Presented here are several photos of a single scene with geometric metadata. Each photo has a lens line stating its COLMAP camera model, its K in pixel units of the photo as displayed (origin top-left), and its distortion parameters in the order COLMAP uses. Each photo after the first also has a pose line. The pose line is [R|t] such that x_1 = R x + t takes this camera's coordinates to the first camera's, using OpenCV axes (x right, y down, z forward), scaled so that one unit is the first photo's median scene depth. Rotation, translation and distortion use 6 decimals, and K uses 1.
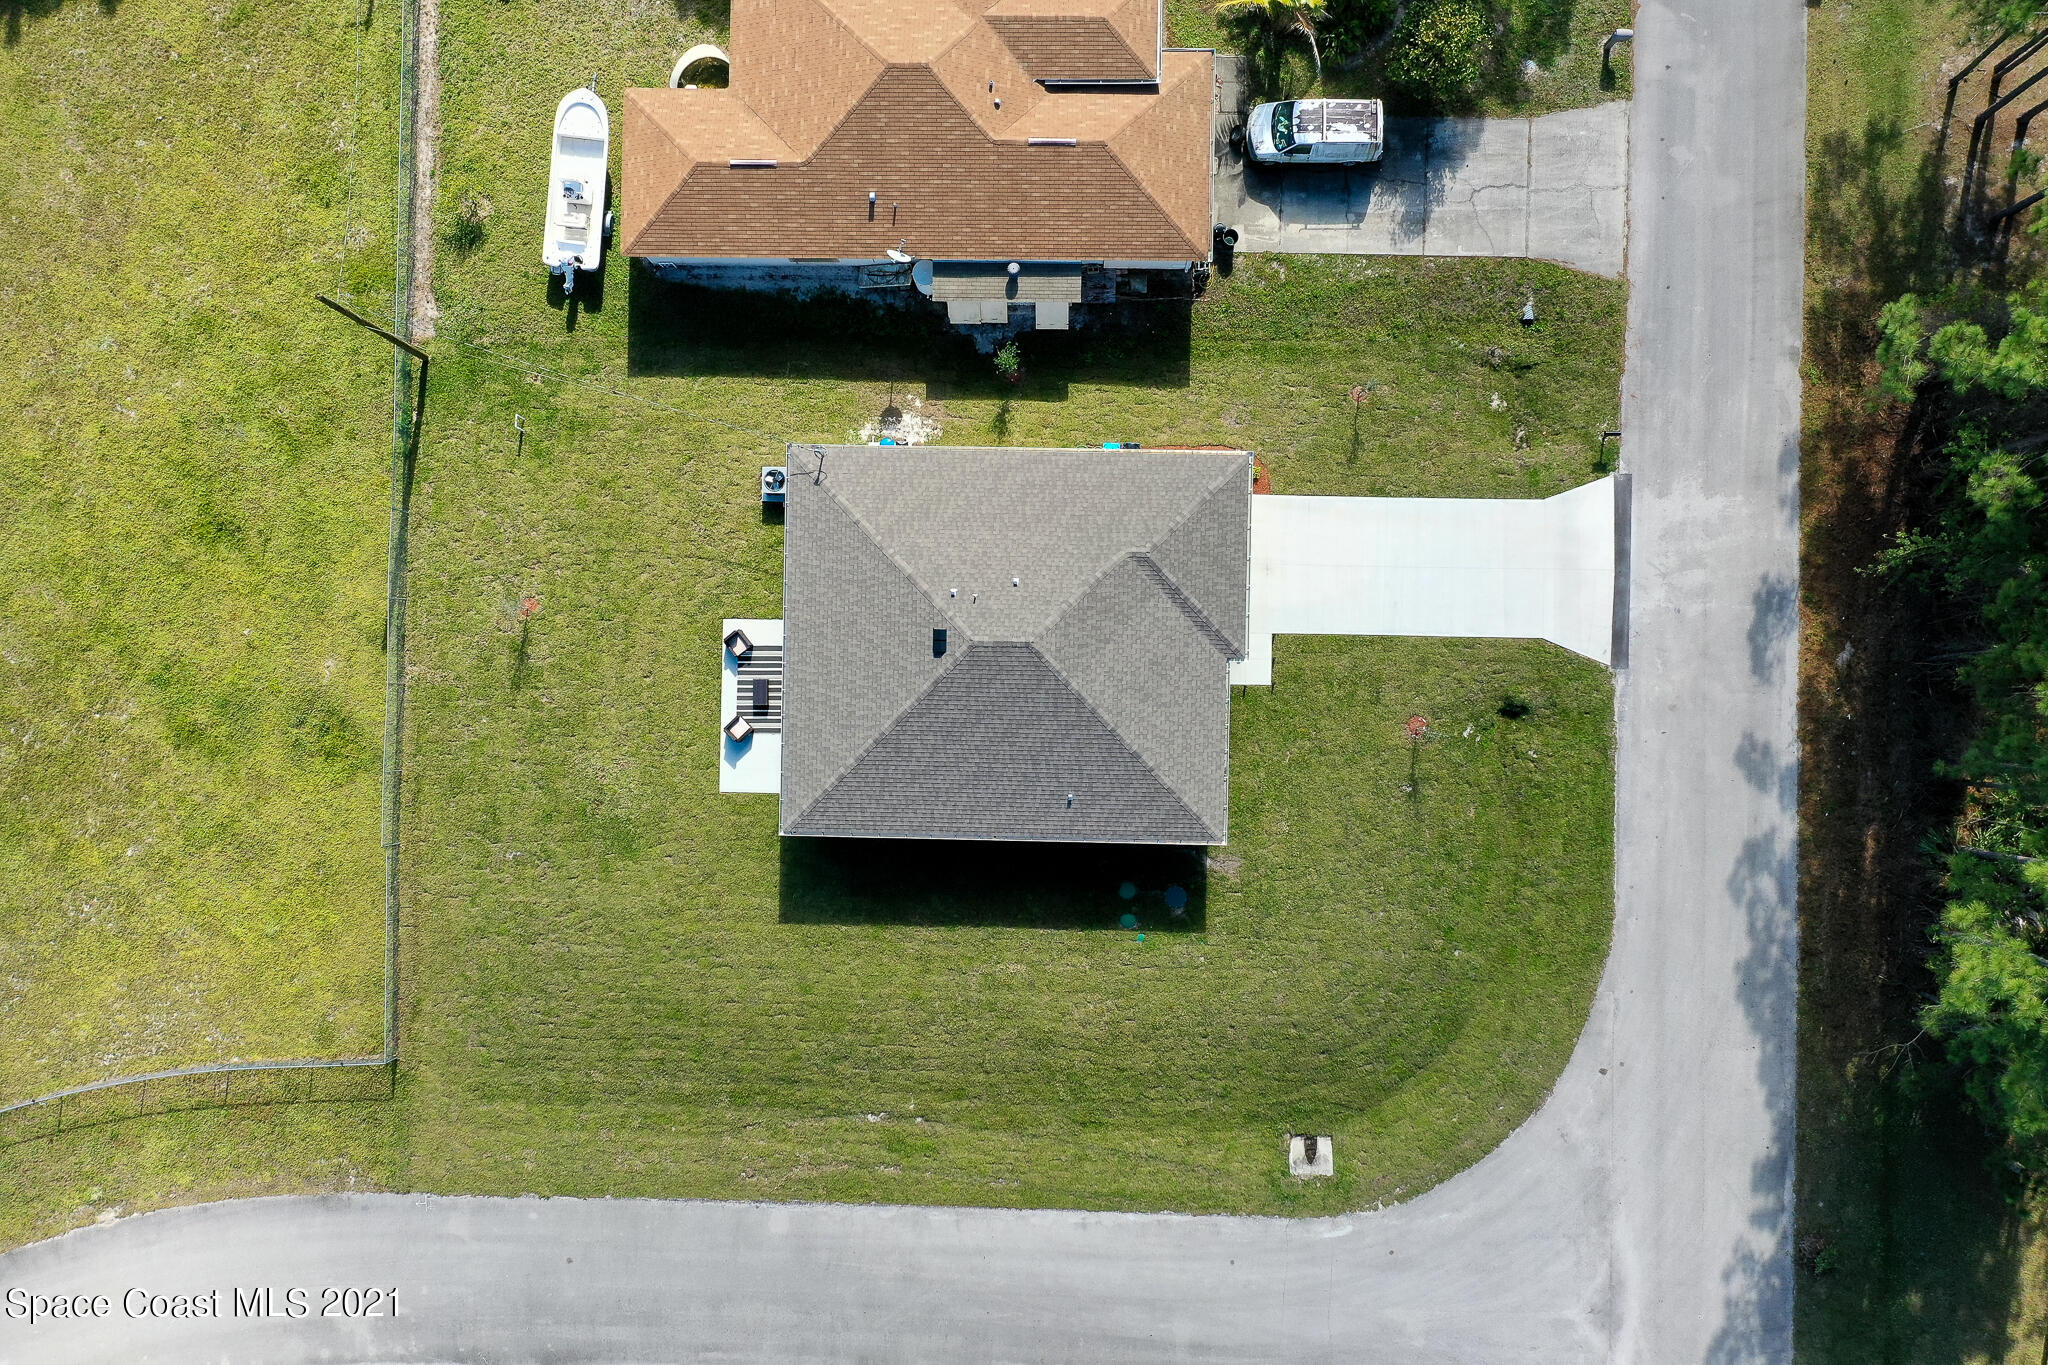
lens RADIAL K [[1611.8, 0, 1024.0], [0, 1611.8, 682.5], [0, 0, 1]] dist [-0.001320, -0.005139]
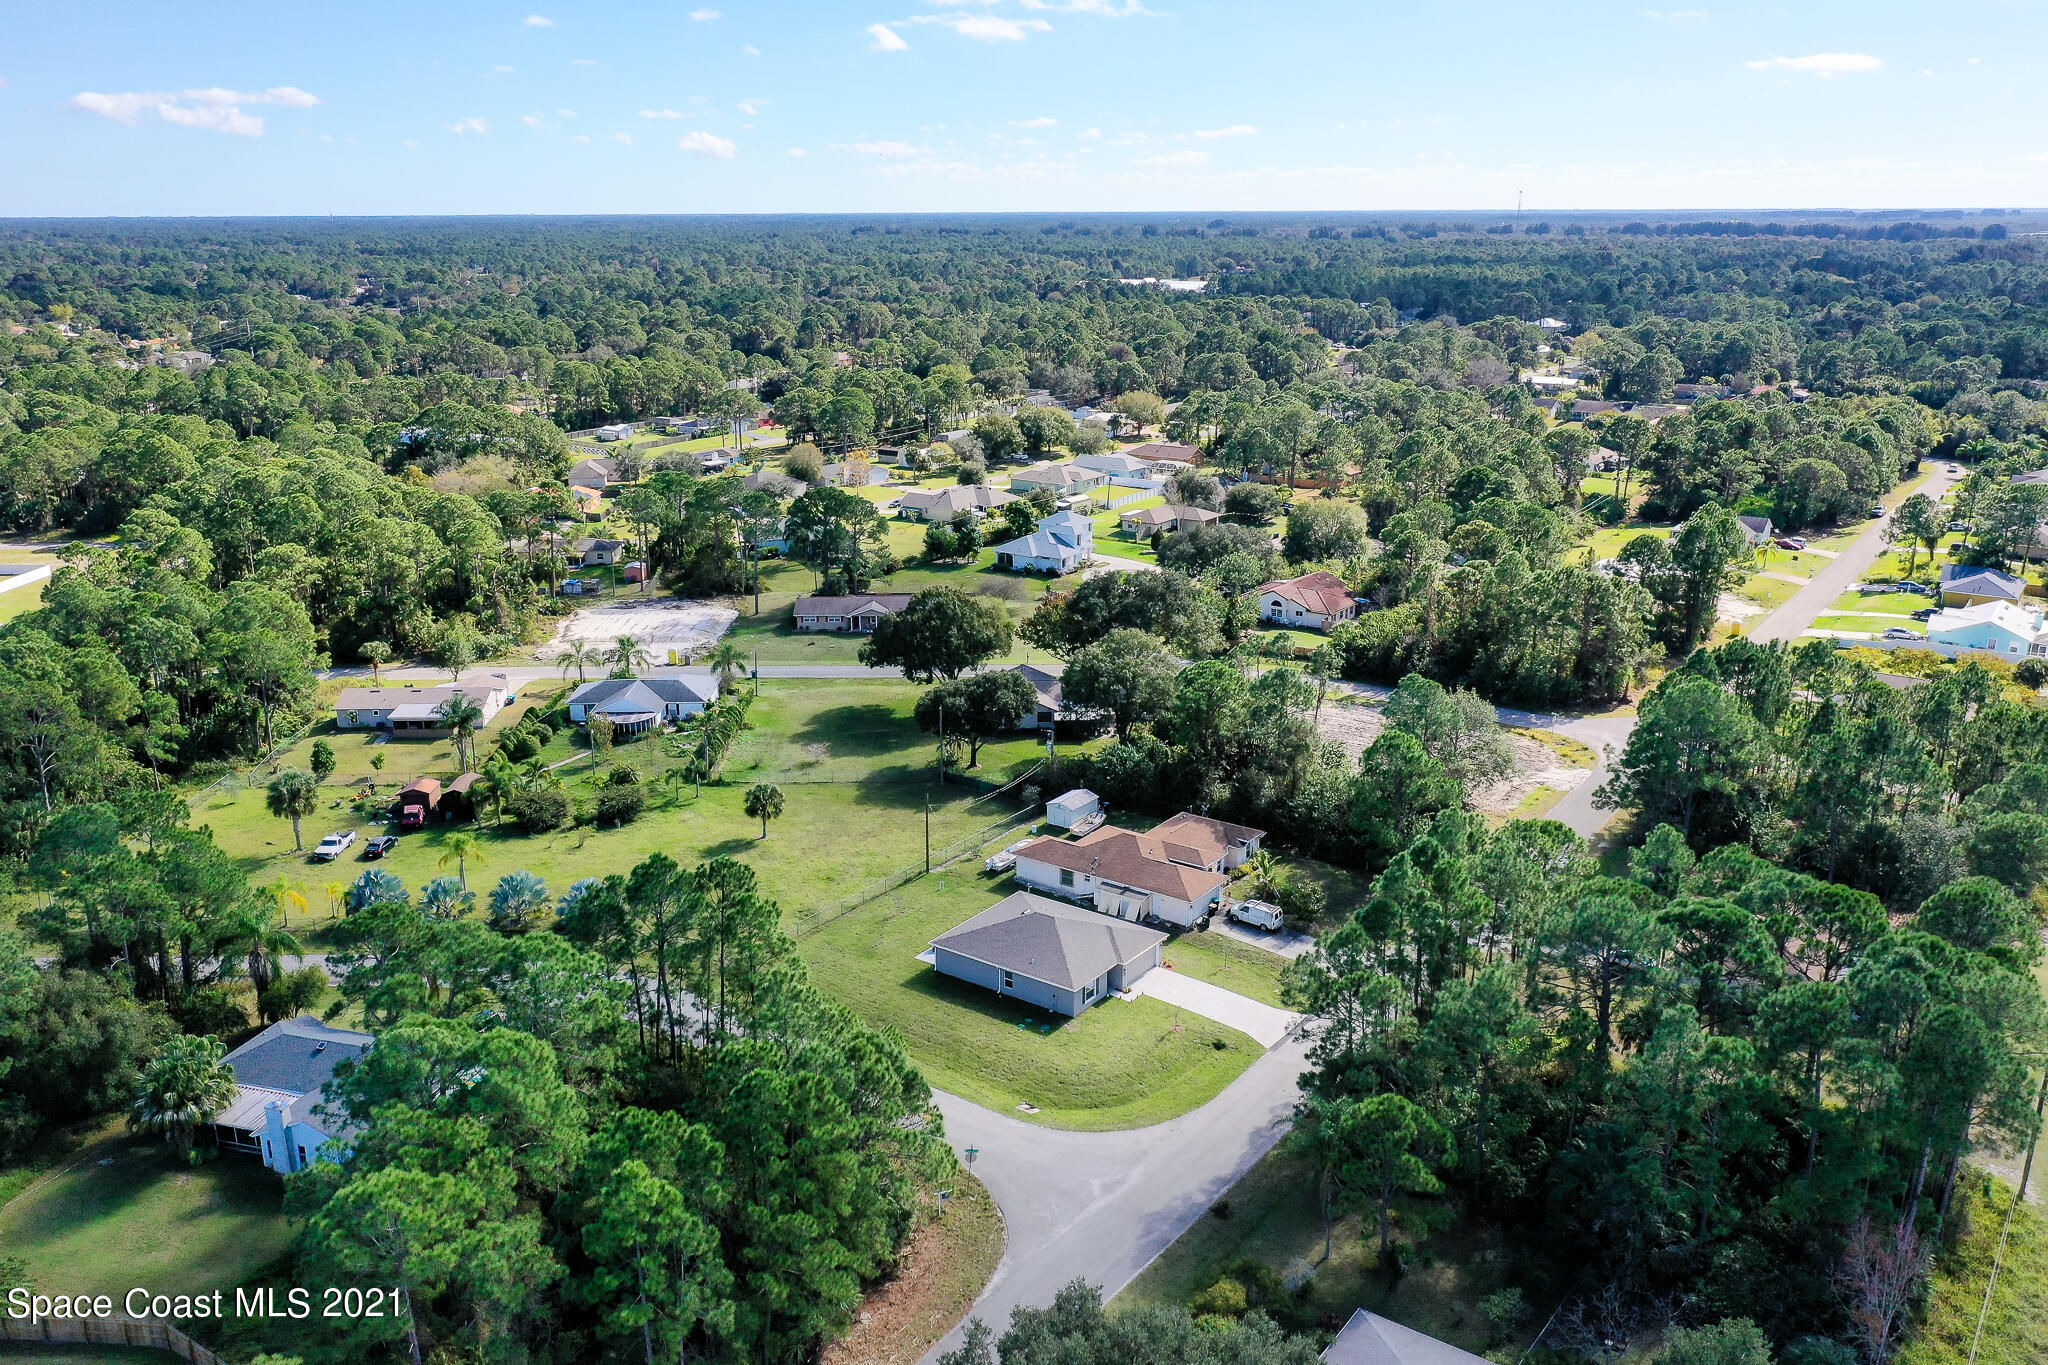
lens RADIAL K [[1611.8, 0, 1024.0], [0, 1611.8, 682.5], [0, 0, 1]] dist [-0.001320, -0.005139]
pose [[0.824944, 0.193693, -0.530990, 1.184238], [-0.564765, 0.245007, -0.788043, 1.841720], [-0.022543, 0.949976, 0.311508, -0.180946]]
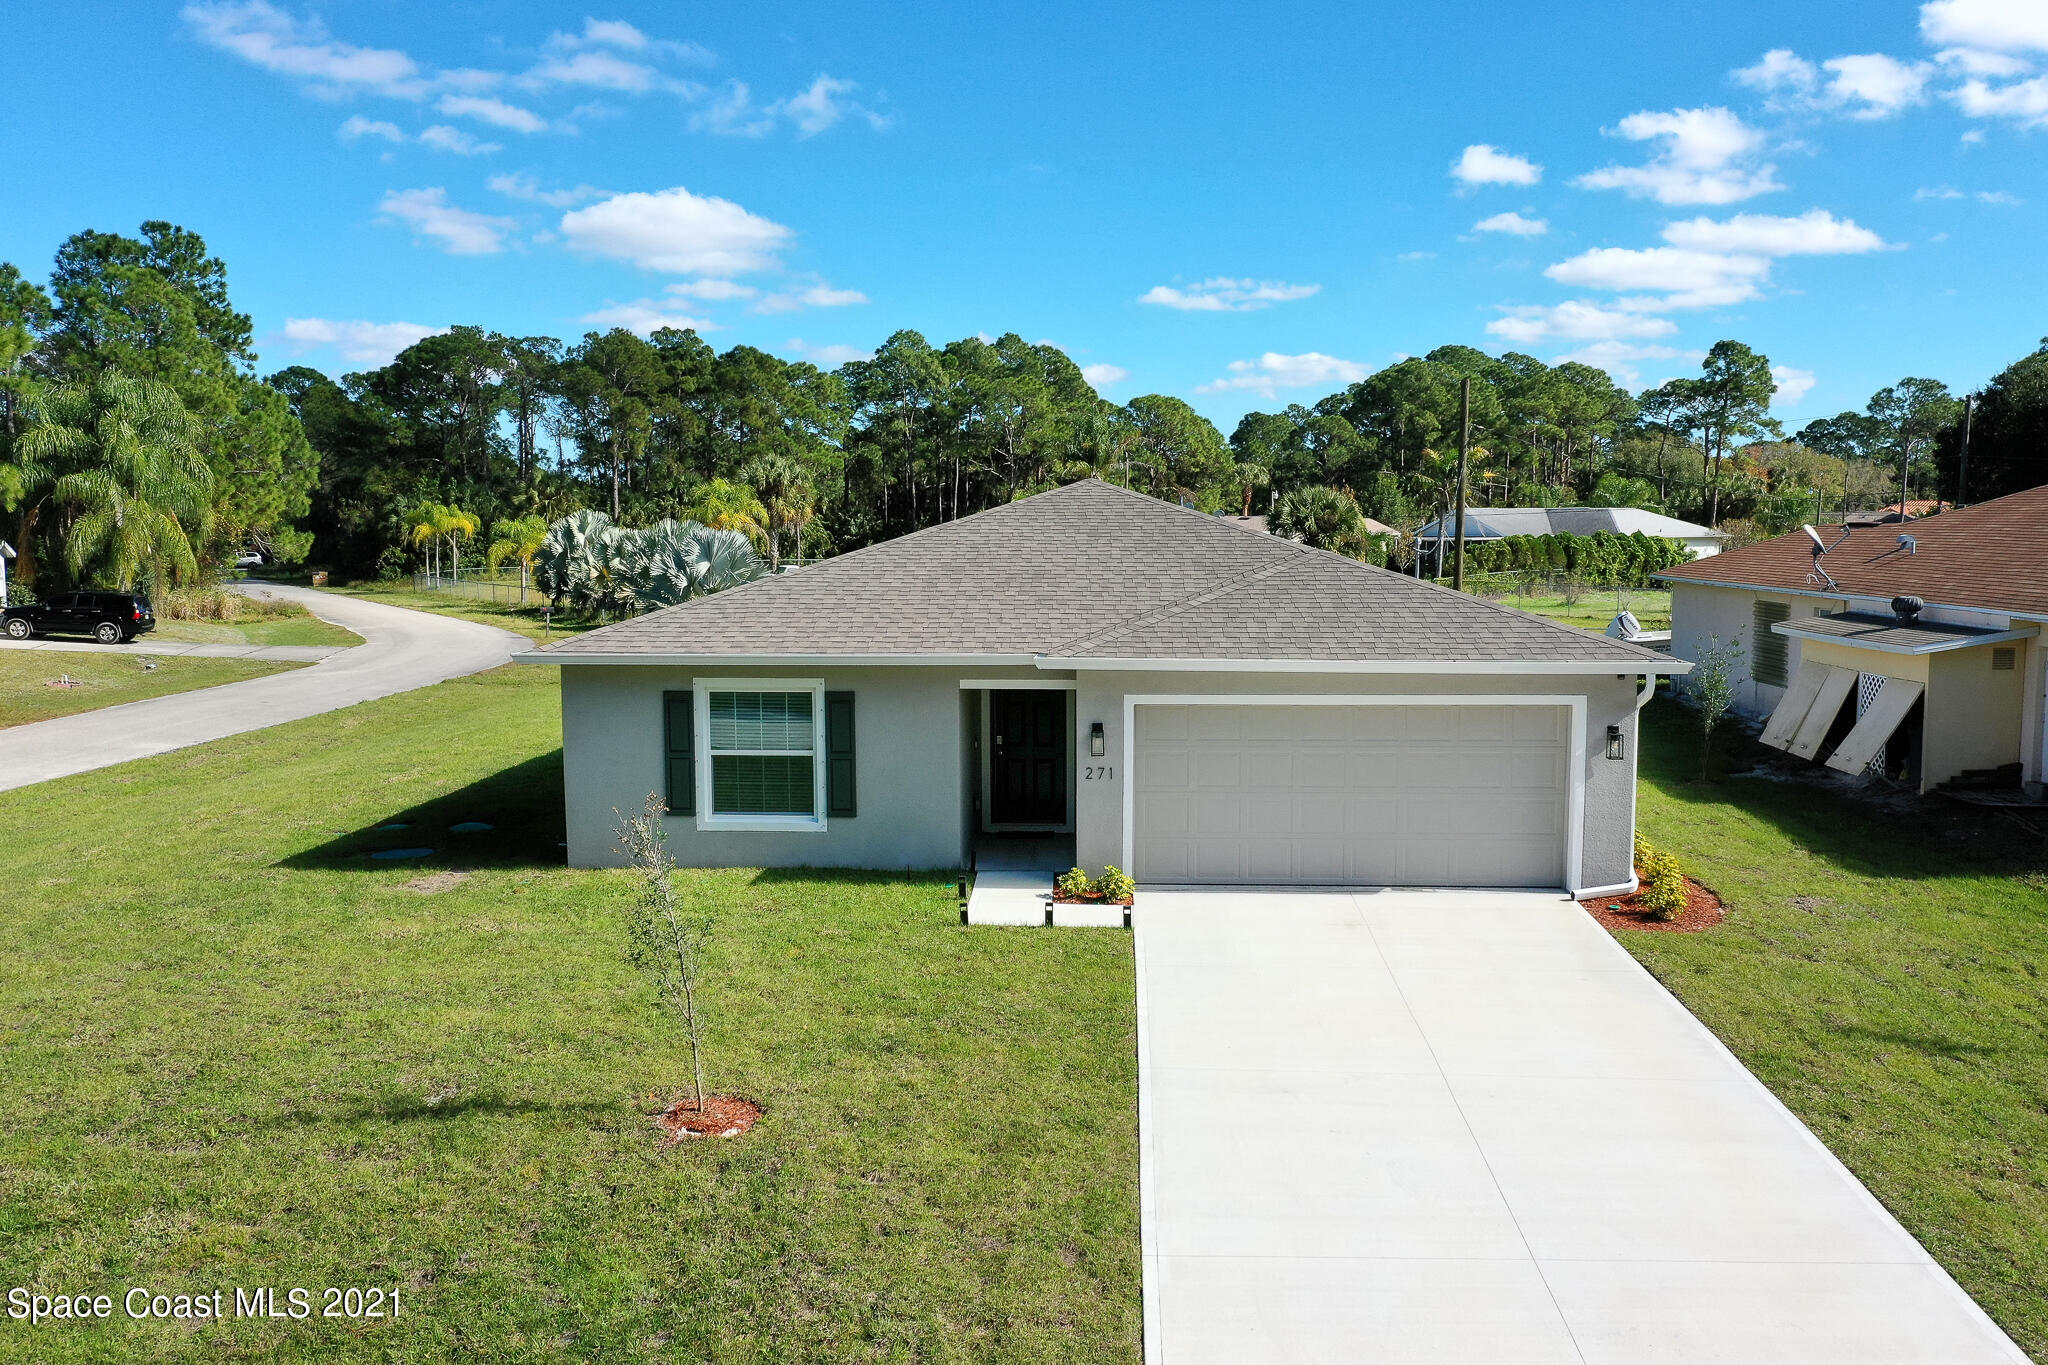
lens RADIAL K [[1611.8, 0, 1024.0], [0, 1611.8, 682.5], [0, 0, 1]] dist [-0.001320, -0.005139]
pose [[-0.043109, 0.132921, -0.990189, 0.435522], [-0.998960, 0.009015, 0.044701, -0.022819], [0.014868, 0.991086, 0.132394, 0.914916]]
